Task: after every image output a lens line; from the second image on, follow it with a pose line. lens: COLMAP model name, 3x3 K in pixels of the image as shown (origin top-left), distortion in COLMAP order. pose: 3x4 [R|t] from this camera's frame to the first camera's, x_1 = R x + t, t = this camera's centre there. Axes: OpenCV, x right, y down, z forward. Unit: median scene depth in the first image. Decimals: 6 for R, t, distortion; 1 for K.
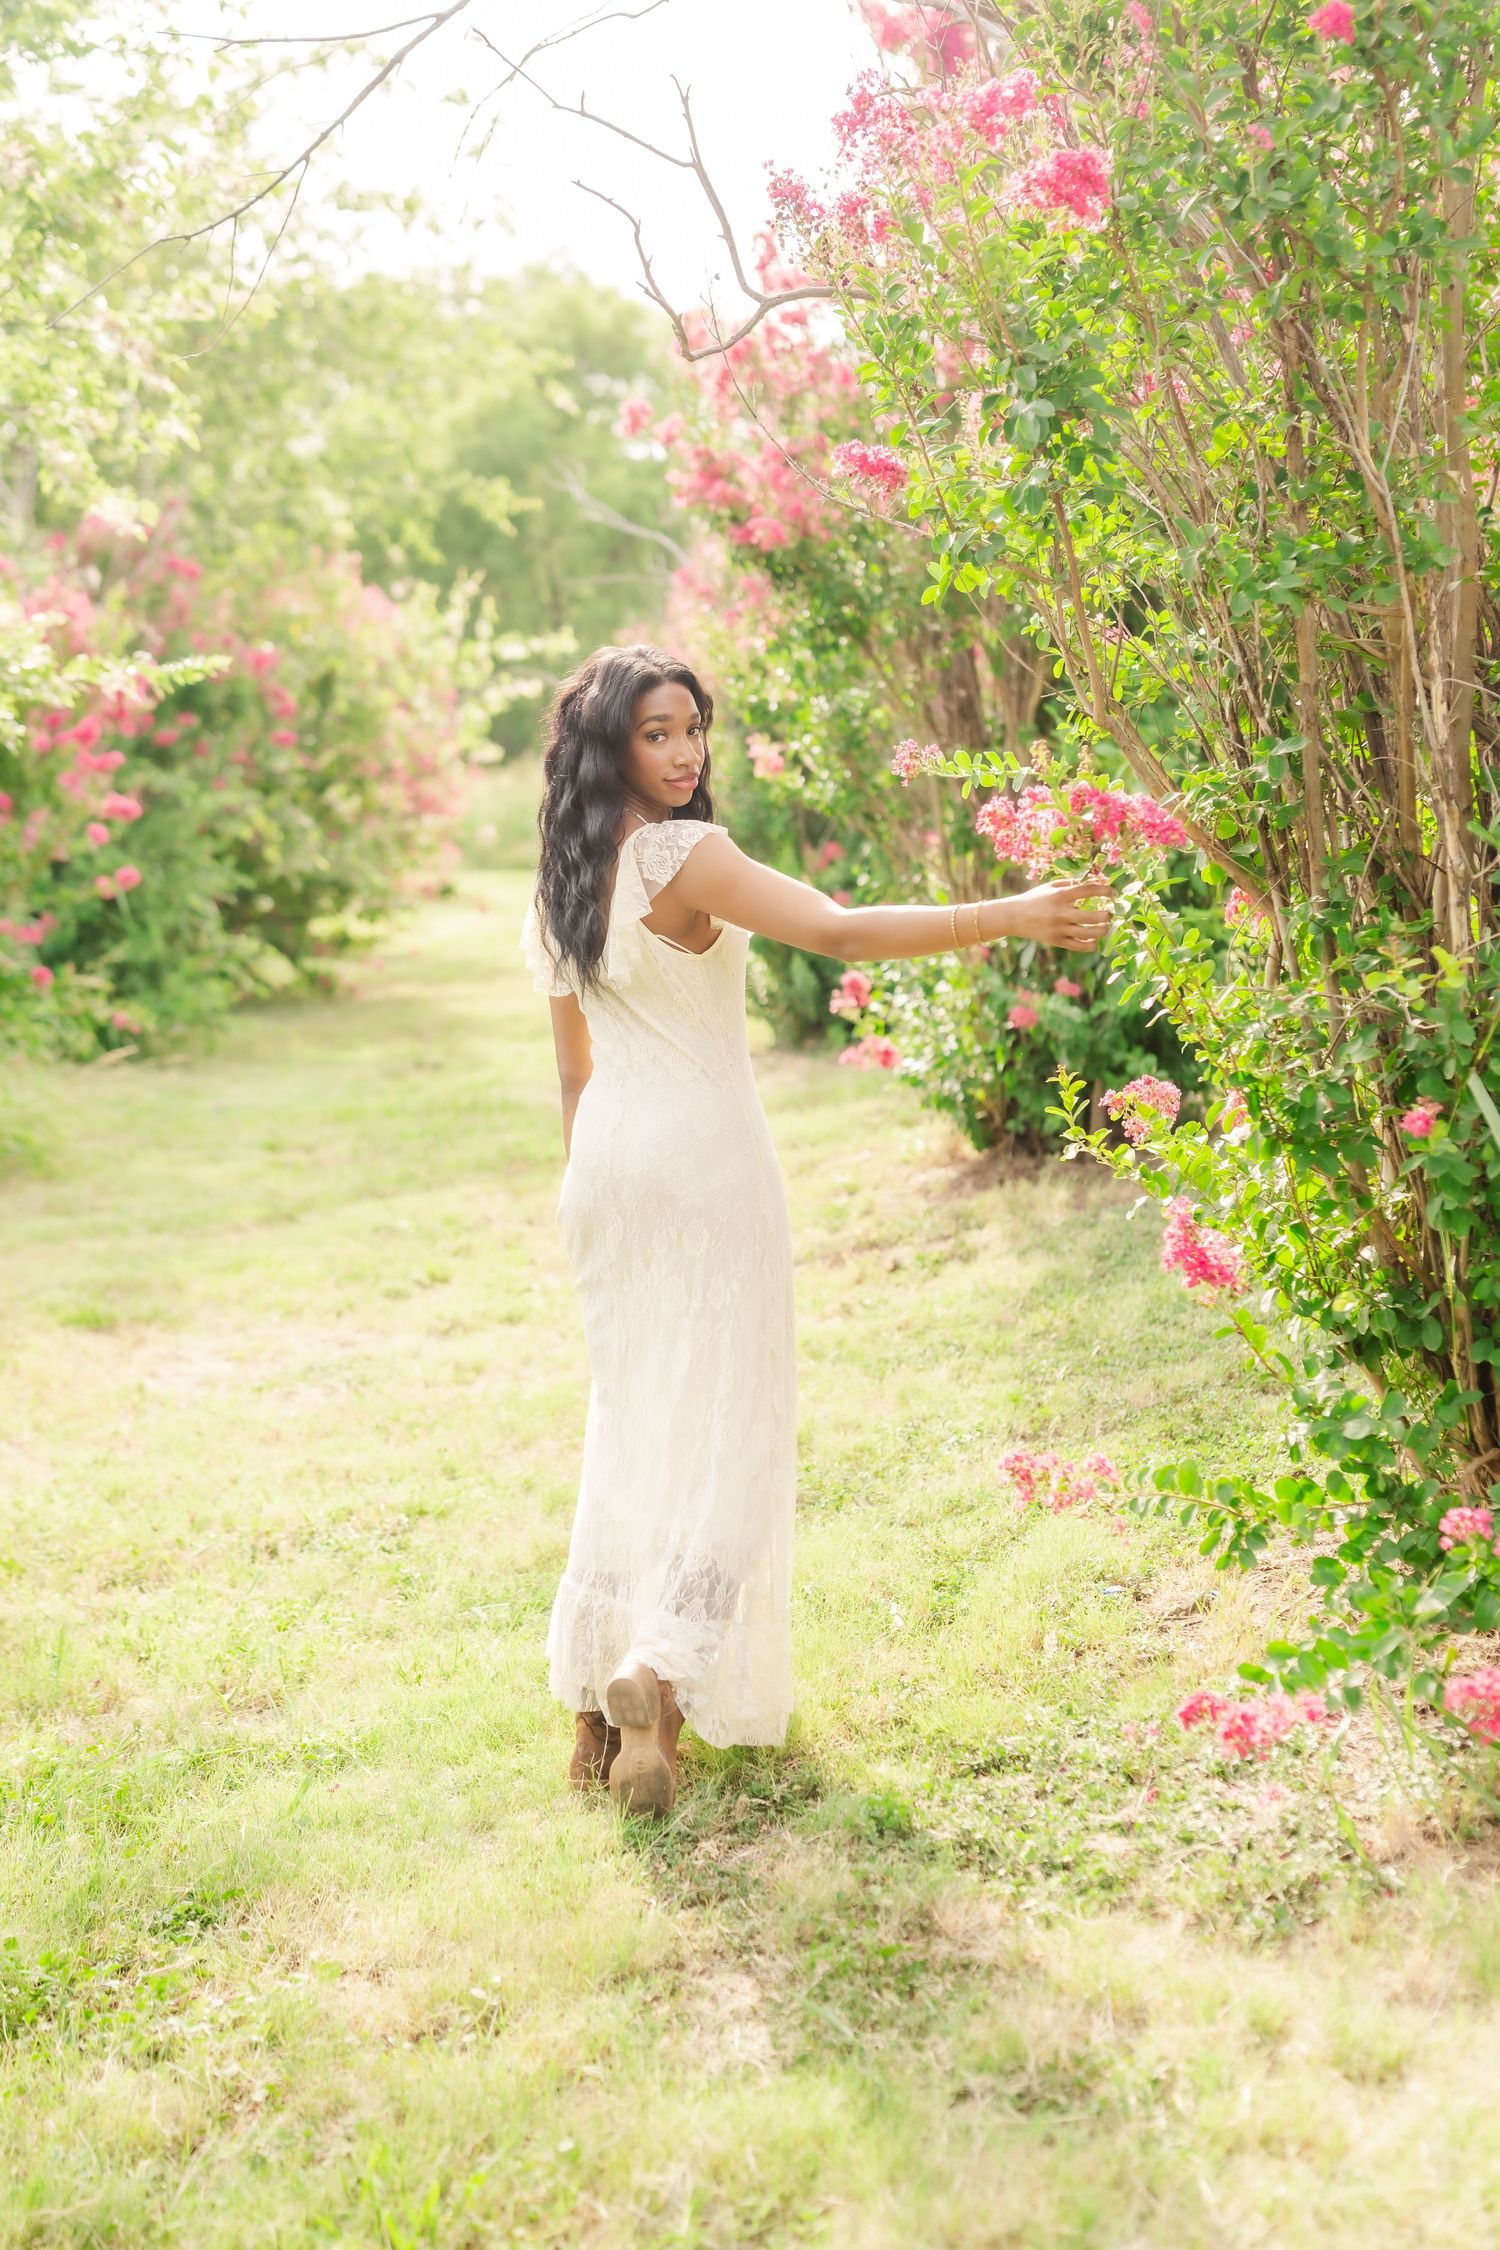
lens RADIAL K [[3227.8, 0, 750.0], [0, 3227.8, 1125.0], [0, 0, 1]] dist [0.010393, 0.037460]
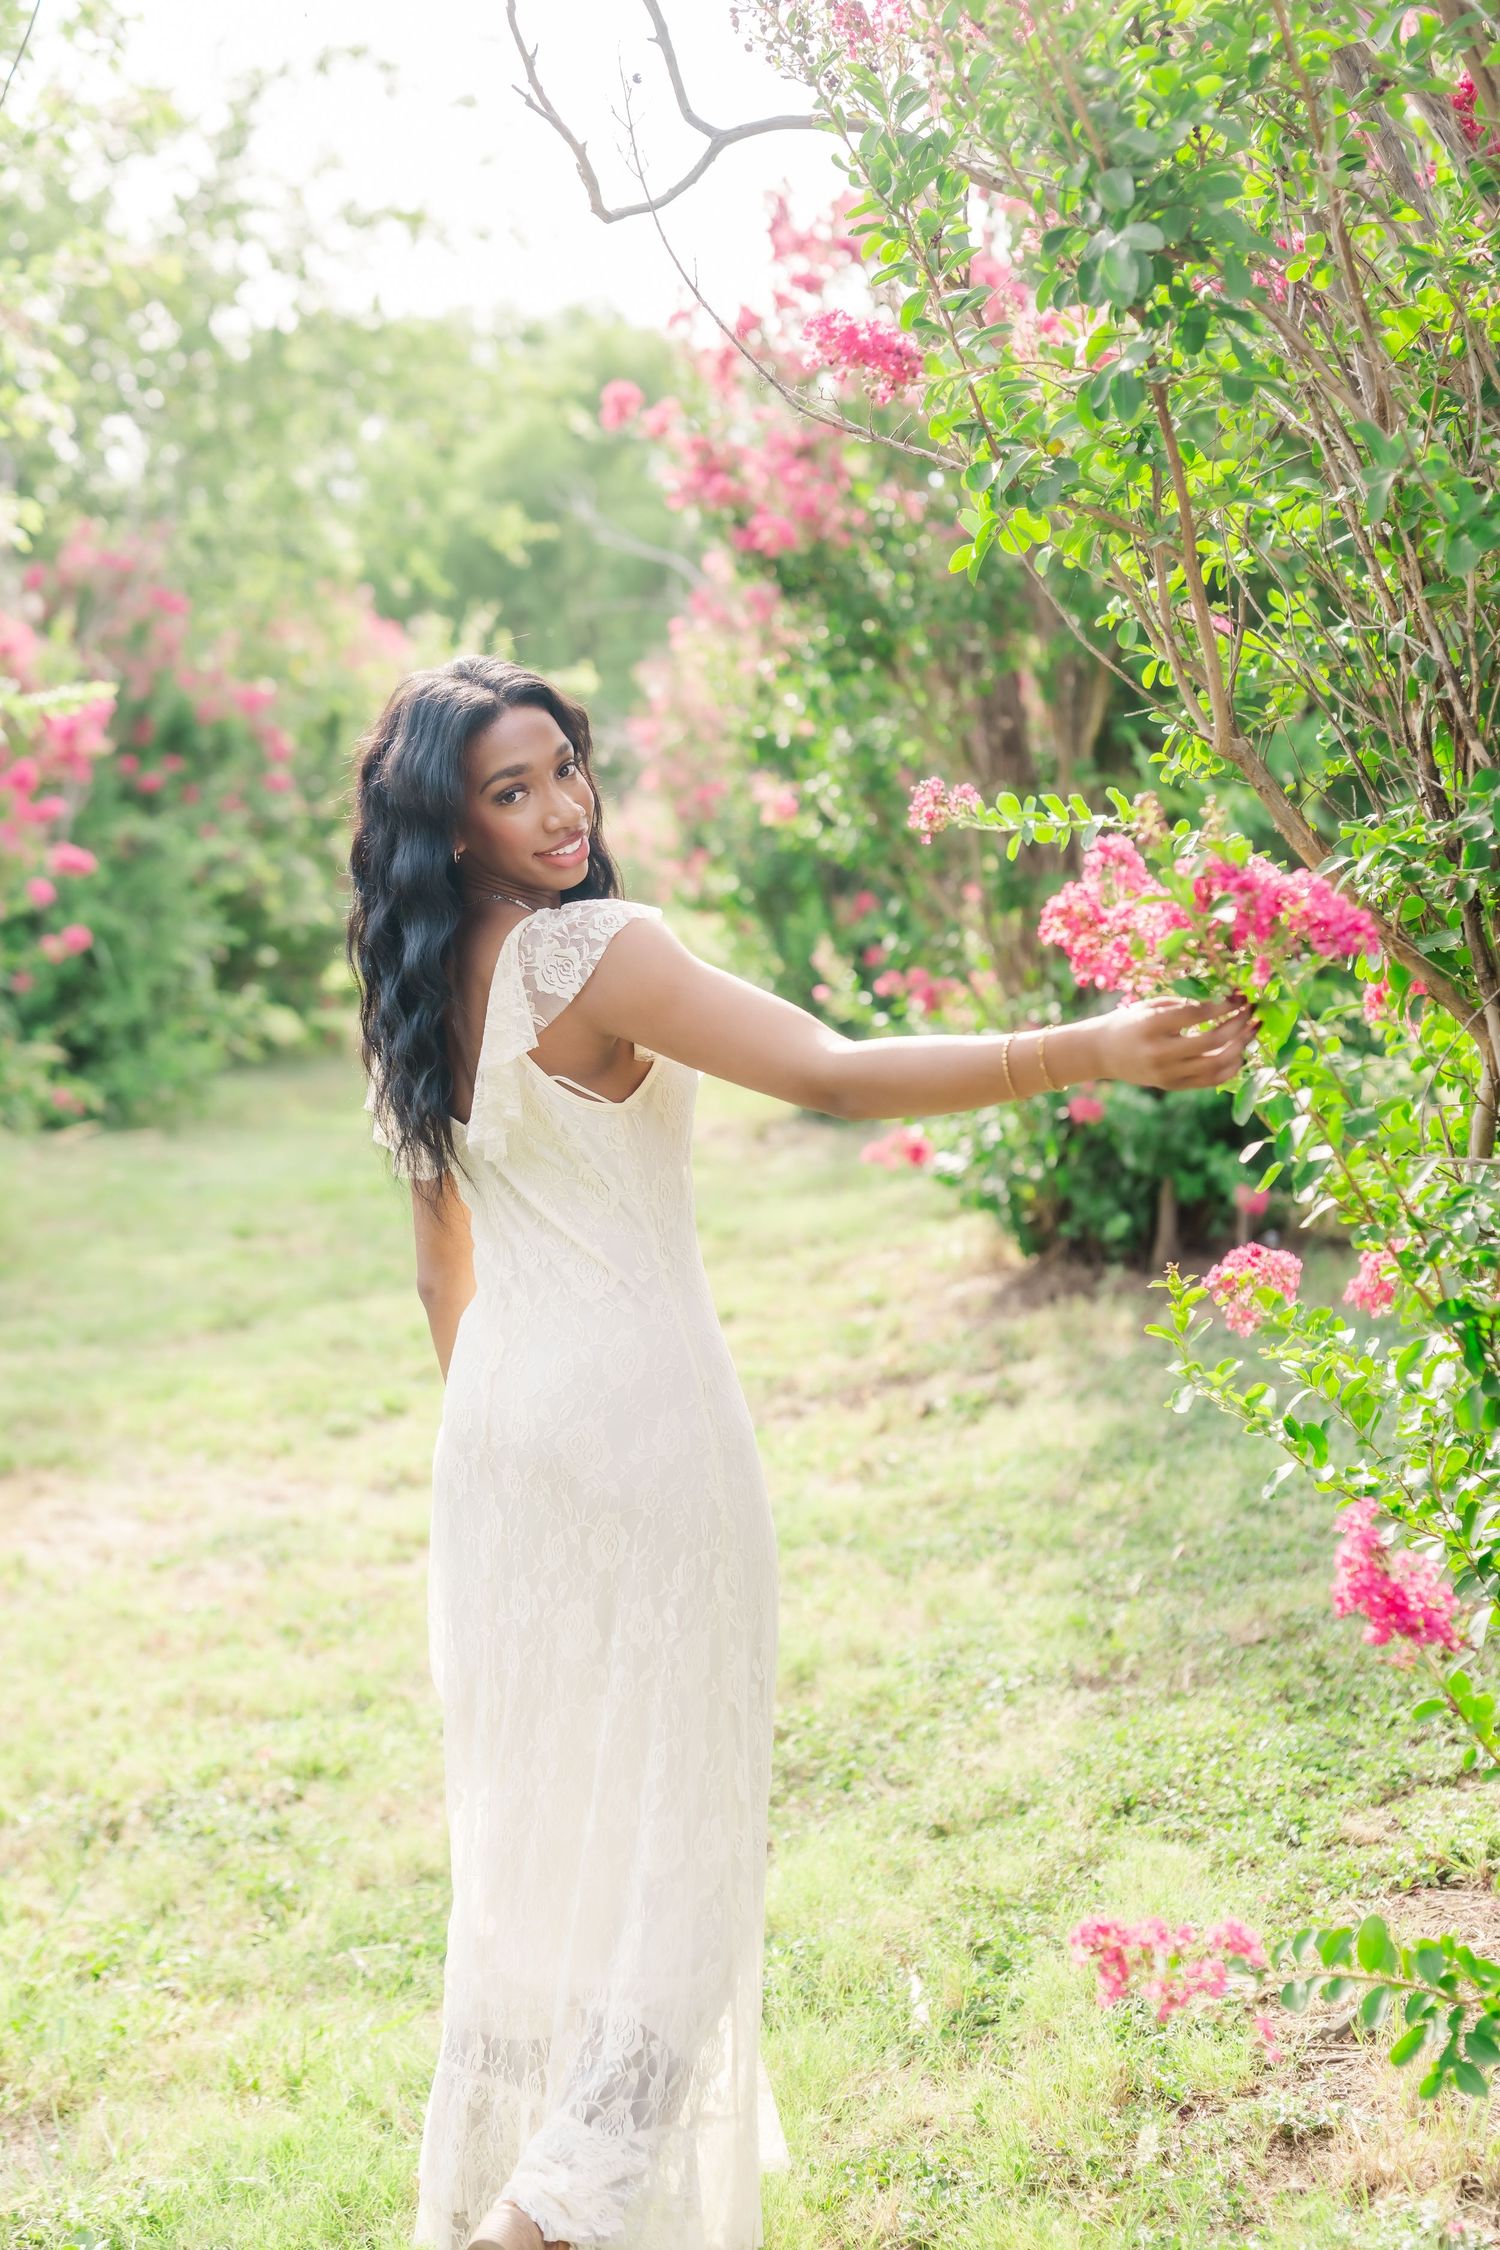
lens RADIAL K [[3198.0, 0, 635.3], [0, 3198.0, 1176.2], [0, 0, 1]] dist [0.014140, -0.068149]
pose [[0.998789, -0.001491, -0.049179, 0.009922], [0.001708, 0.999989, 0.004366, -0.019326], [0.049172, -0.004444, 0.998780, 0.161465]]
